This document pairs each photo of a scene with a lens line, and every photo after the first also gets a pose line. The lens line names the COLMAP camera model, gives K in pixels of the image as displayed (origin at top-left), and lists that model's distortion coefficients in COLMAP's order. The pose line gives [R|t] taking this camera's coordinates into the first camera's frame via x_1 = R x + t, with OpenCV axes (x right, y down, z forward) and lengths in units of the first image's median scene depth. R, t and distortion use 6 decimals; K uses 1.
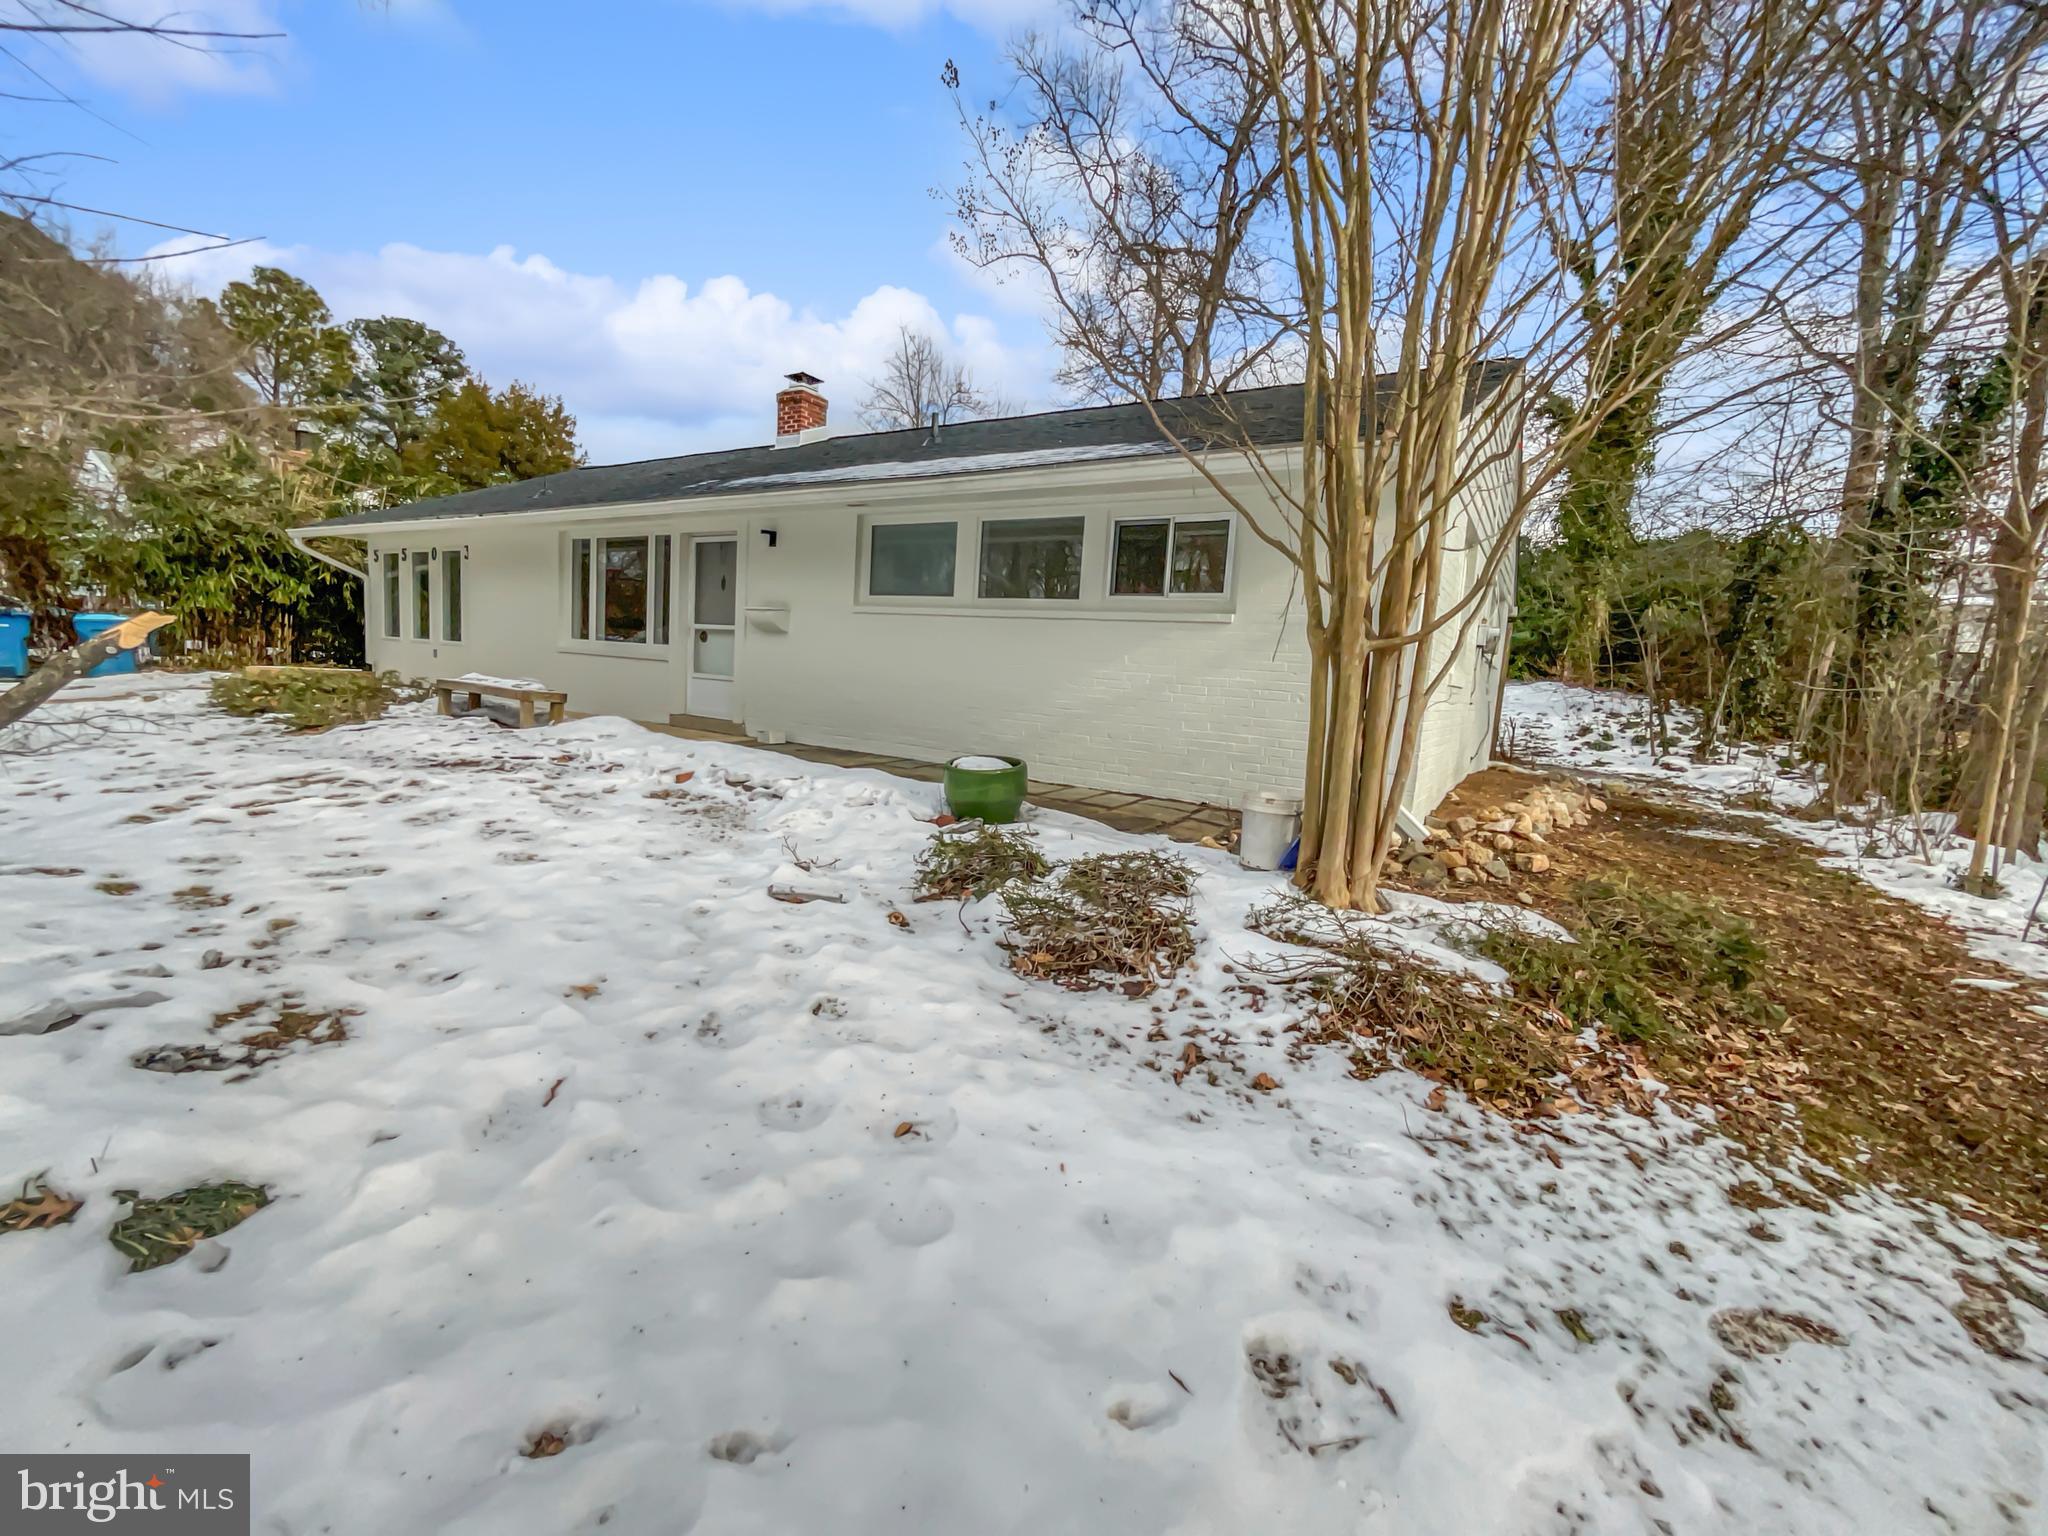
lens RADIAL K [[864.6, 0, 1027.1], [0, 864.6, 764.9], [0, 0, 1]] dist [-0.003596, -0.000704]
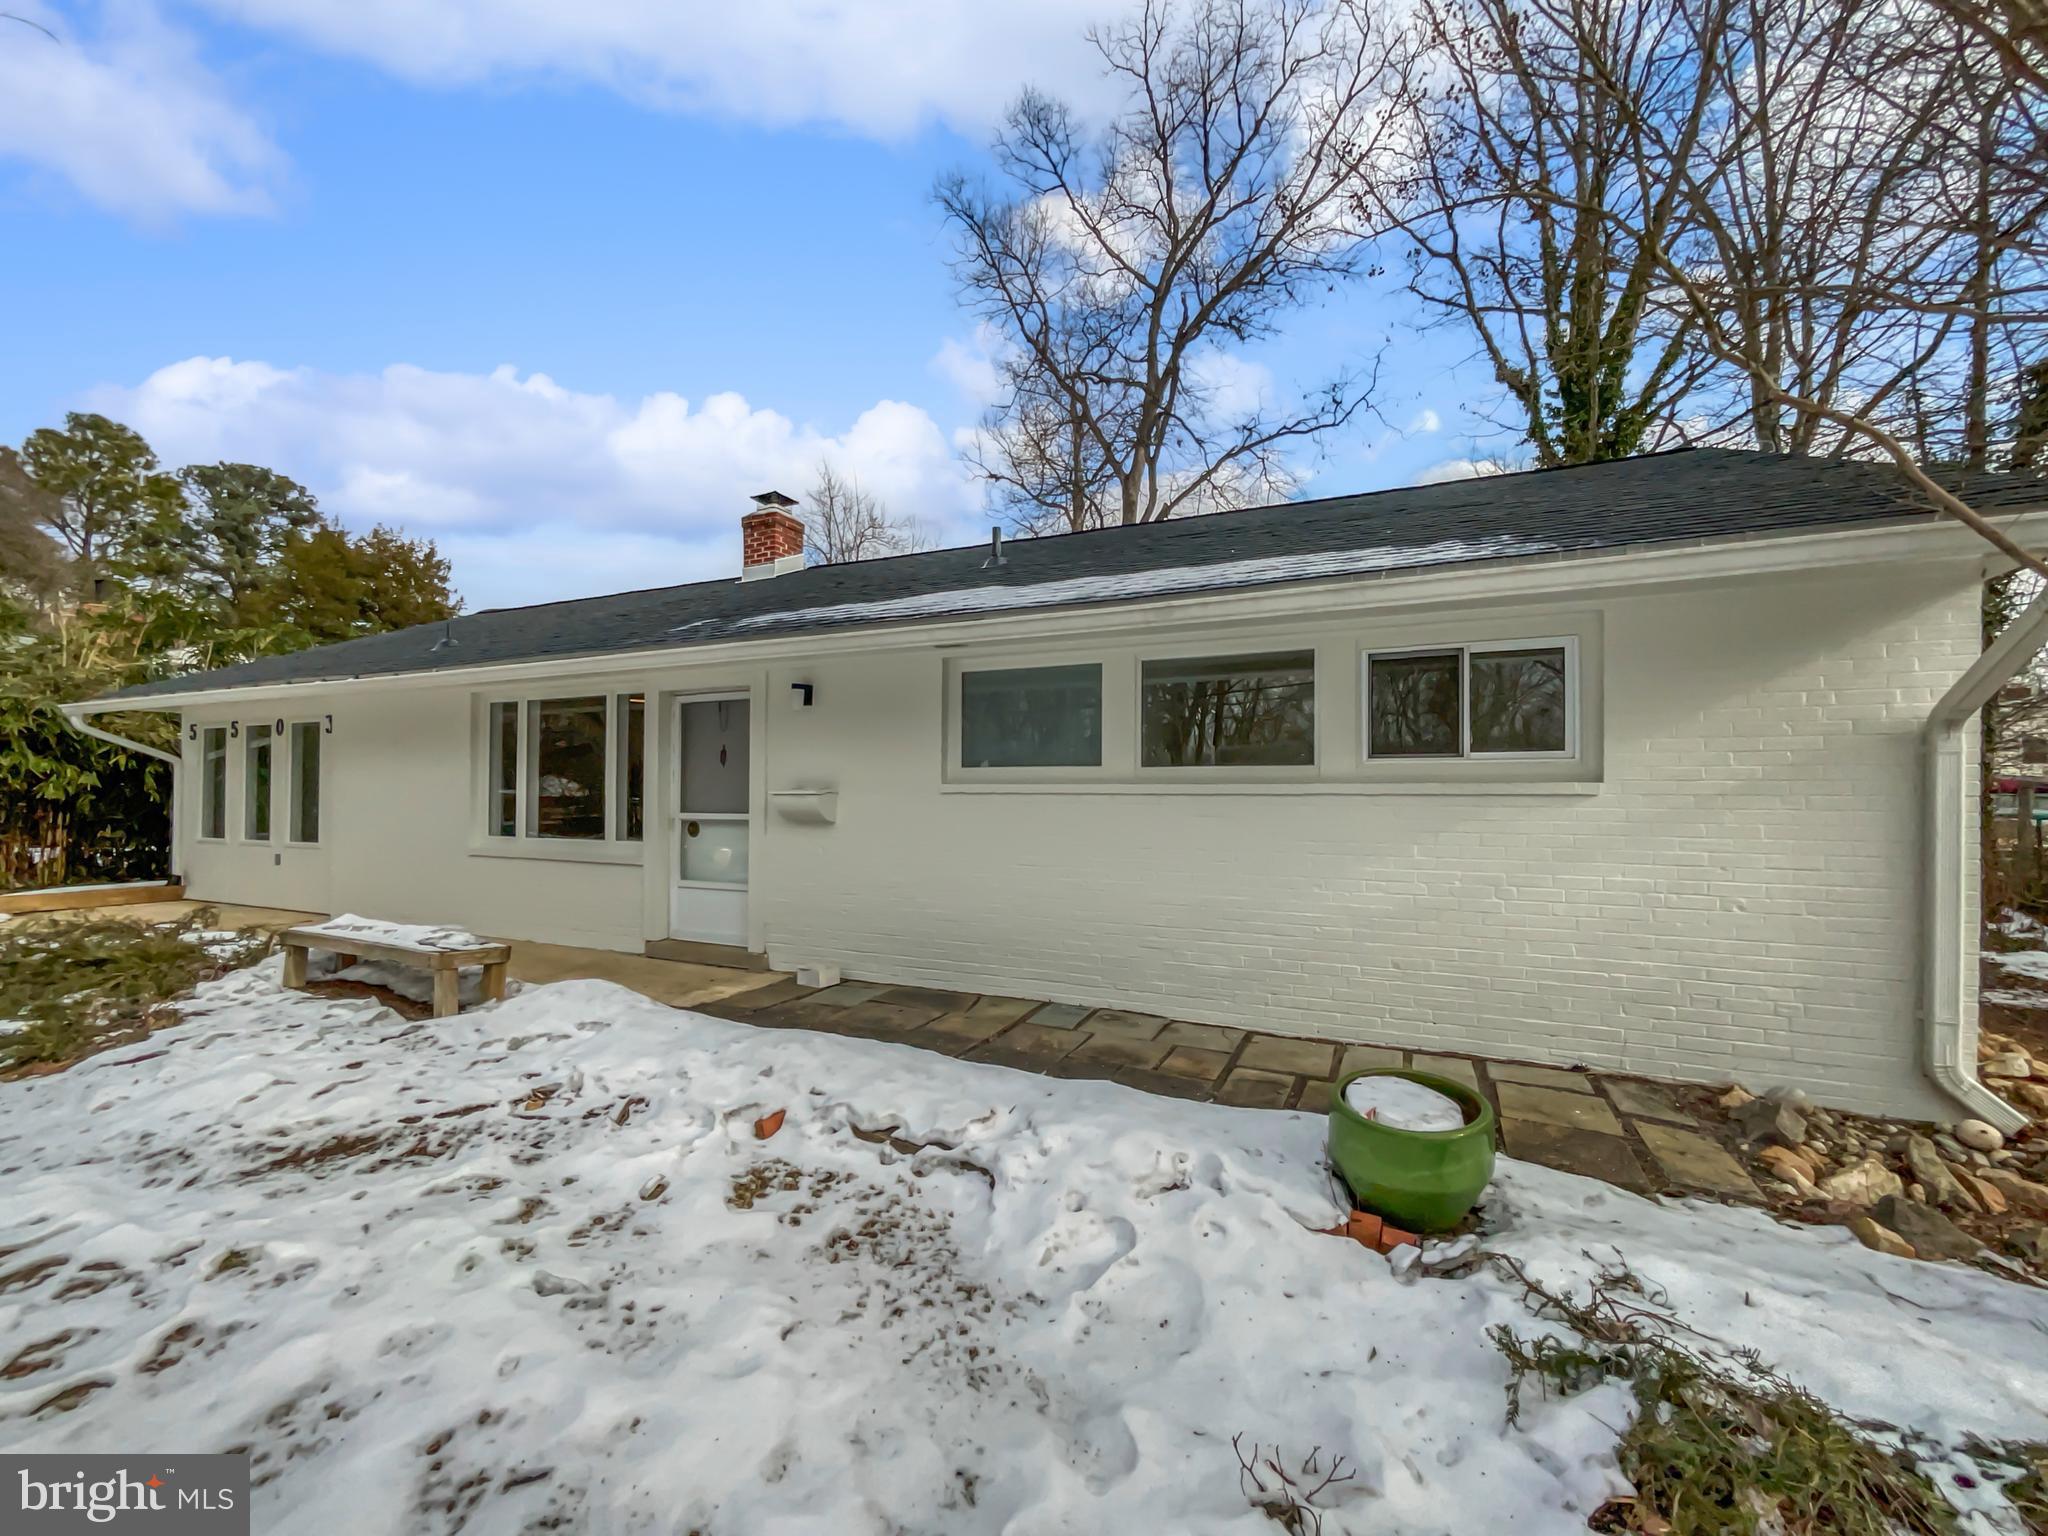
lens RADIAL K [[825.3, 0, 1023.1], [0, 825.3, 775.9], [0, 0, 1]] dist [0.000950, -0.005403]
pose [[0.987970, -0.059899, 0.142573, -0.125412], [0.076742, 0.990312, -0.115731, -0.057979], [-0.134260, 0.125281, 0.982995, 0.176618]]
